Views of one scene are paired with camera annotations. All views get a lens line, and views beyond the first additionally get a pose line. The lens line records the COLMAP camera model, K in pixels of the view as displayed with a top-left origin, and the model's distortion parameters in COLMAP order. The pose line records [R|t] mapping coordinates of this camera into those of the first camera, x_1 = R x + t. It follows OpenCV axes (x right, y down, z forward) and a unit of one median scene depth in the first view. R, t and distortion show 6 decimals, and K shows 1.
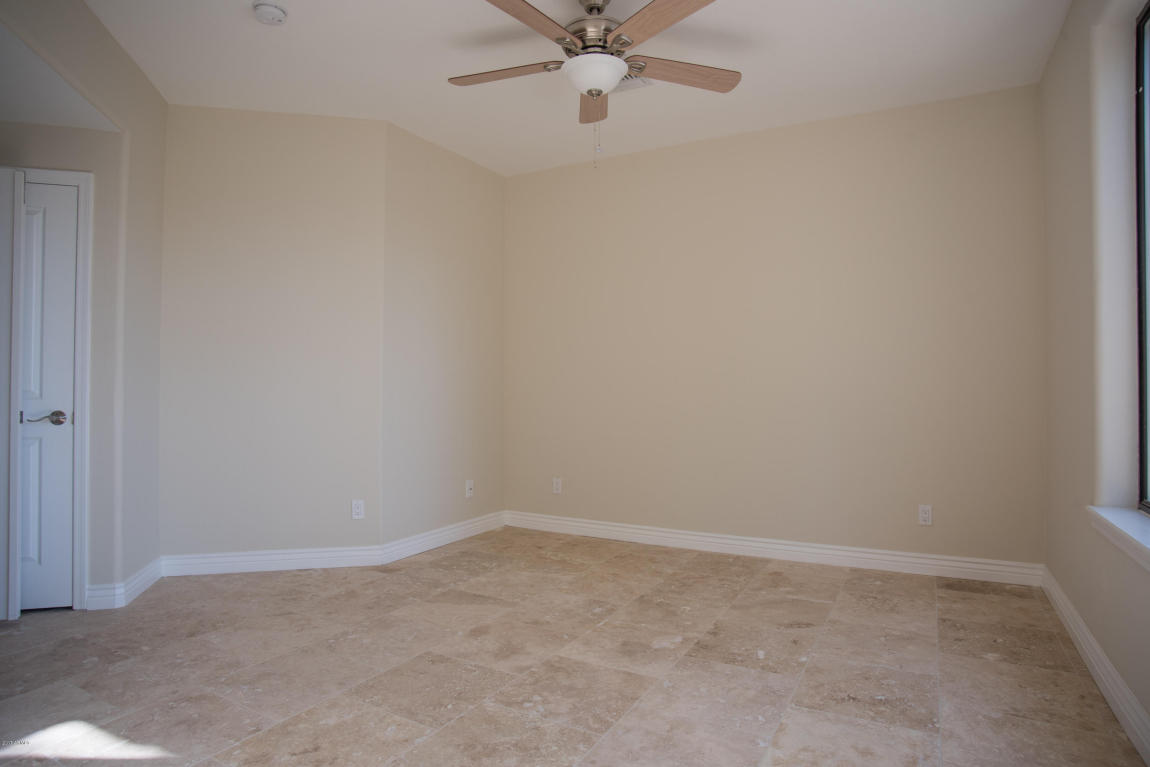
lens RADIAL K [[655.3, 0, 572.2], [0, 655.3, 387.9], [0, 0, 1]] dist [-0.061670, 0.000750]
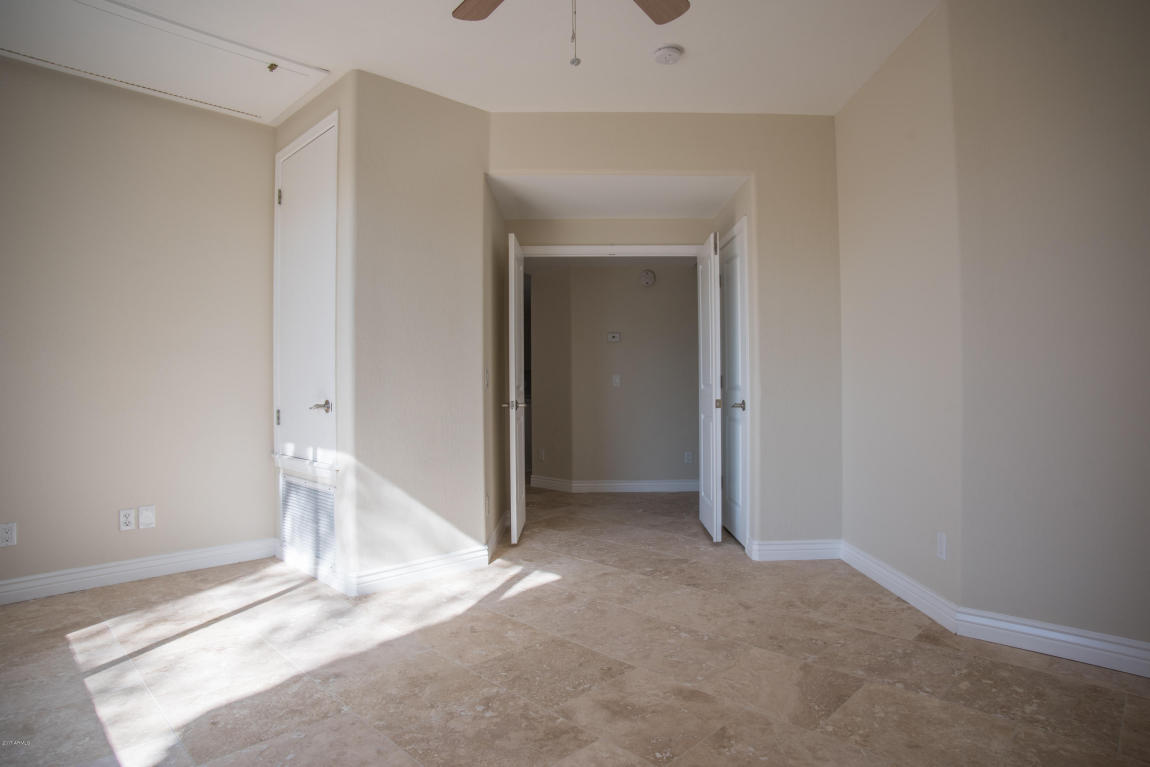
lens RADIAL K [[655.3, 0, 572.1], [0, 655.3, 384.3], [0, 0, 1]] dist [-0.061670, 0.000750]
pose [[-0.296739, -0.006110, -0.954939, 0.709650], [0.019091, 0.999742, -0.012329, 0.015480], [0.954768, -0.021889, -0.296546, 1.238879]]
